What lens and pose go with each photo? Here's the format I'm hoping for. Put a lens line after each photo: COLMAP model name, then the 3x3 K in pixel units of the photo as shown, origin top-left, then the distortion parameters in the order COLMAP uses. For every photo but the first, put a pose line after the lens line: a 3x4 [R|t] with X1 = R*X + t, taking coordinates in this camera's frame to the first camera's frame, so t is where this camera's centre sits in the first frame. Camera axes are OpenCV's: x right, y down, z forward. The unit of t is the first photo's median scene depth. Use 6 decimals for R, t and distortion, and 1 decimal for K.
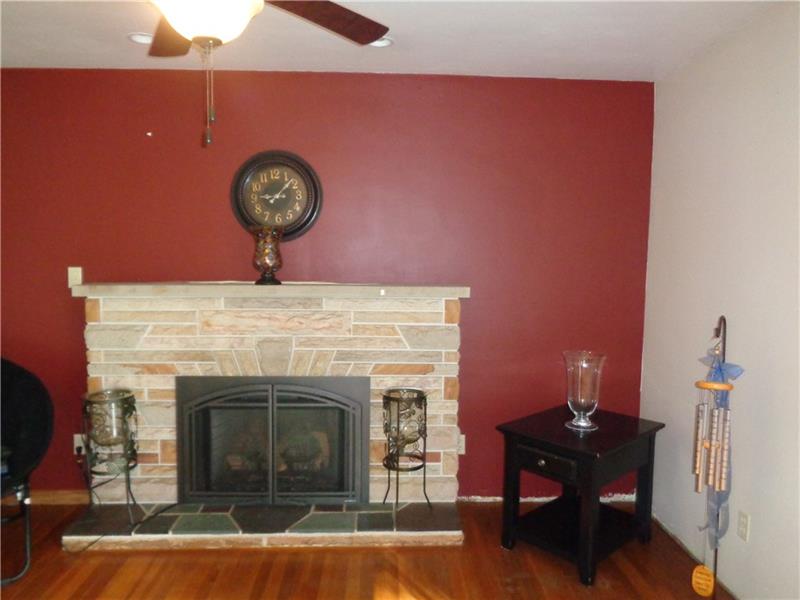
lens RADIAL K [[591.3, 0, 400.0], [0, 591.3, 300.0], [0, 0, 1]] dist [-0.004279, -0.001546]
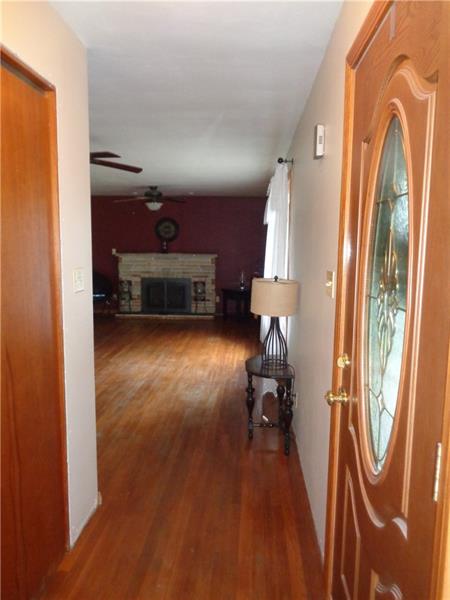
lens RADIAL K [[443.4, 0, 225.0], [0, 443.4, 300.0], [0, 0, 1]] dist [-0.004279, -0.001546]
pose [[0.995507, 0.012248, -0.093889, 0.437647], [-0.007521, 0.998694, 0.050532, 0.124658], [0.094385, -0.049599, 0.994299, -1.826899]]
